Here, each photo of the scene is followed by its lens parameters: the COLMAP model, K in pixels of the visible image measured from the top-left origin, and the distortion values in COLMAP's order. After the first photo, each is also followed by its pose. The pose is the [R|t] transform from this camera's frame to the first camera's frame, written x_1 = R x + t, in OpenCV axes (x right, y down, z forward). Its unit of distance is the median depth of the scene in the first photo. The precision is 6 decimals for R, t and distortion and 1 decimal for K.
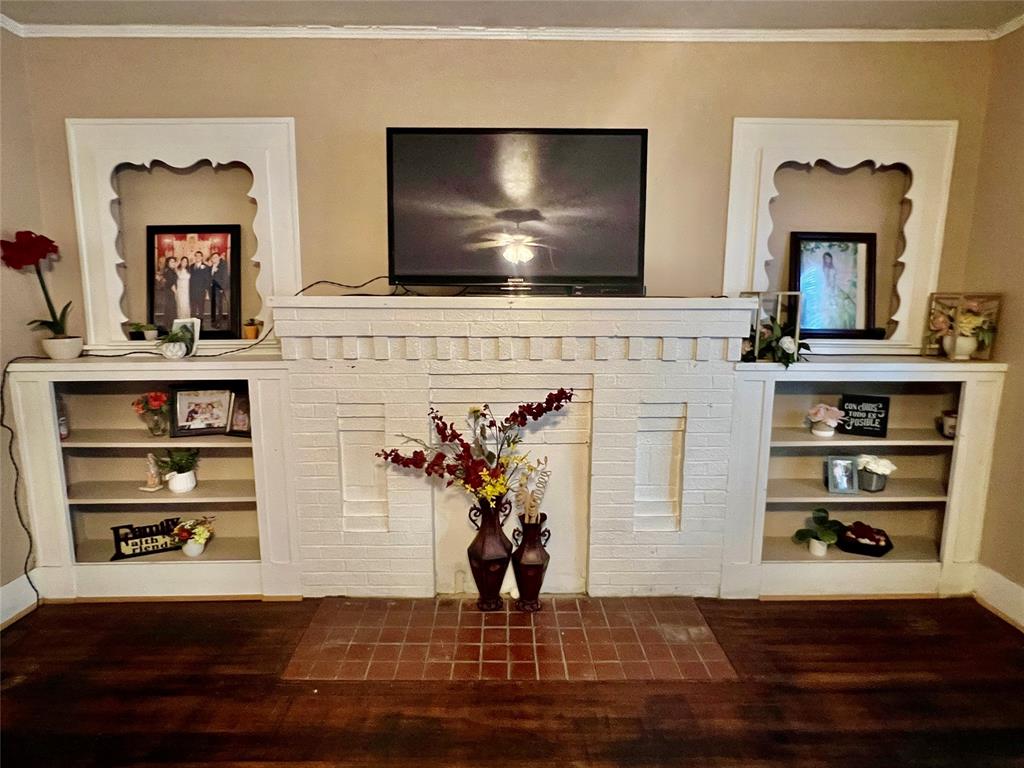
lens RADIAL K [[558.4, 0, 506.0], [0, 558.4, 385.7], [0, 0, 1]] dist [-0.005753, -0.001238]
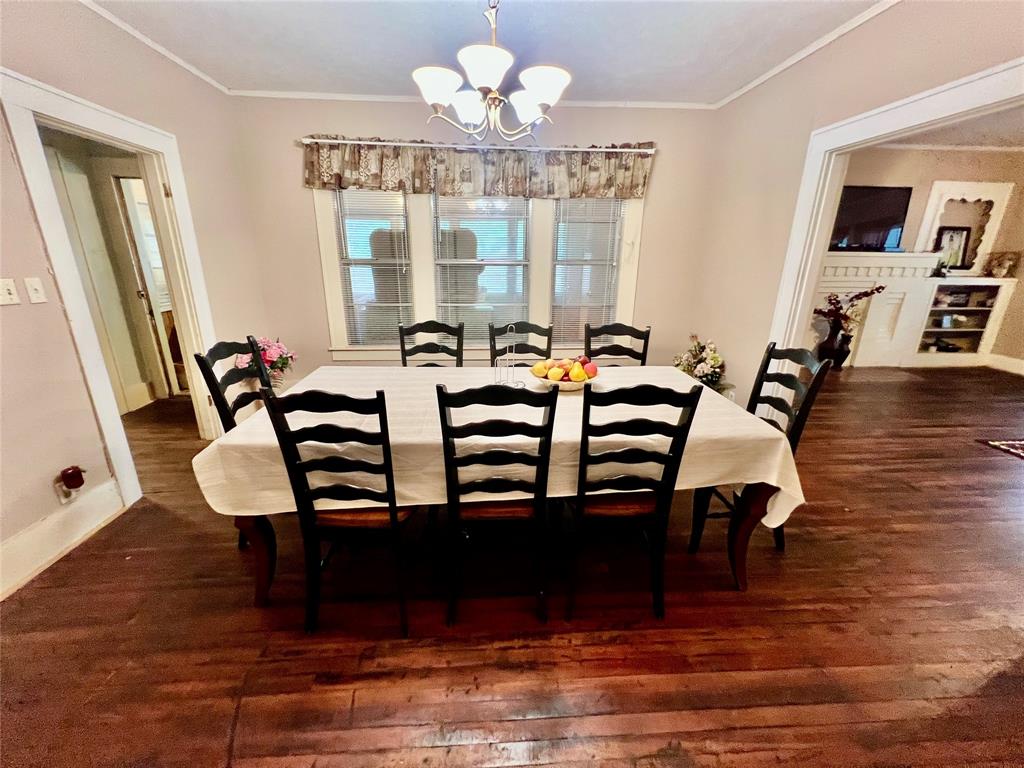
lens RADIAL K [[410.9, 0, 510.6], [0, 410.9, 381.4], [0, 0, 1]] dist [-0.005192, 0.000816]
pose [[0.998532, -0.009989, 0.053237, -1.625294], [0.001686, 0.988103, 0.153784, 0.140223], [-0.054139, -0.153468, 0.986669, -0.885004]]
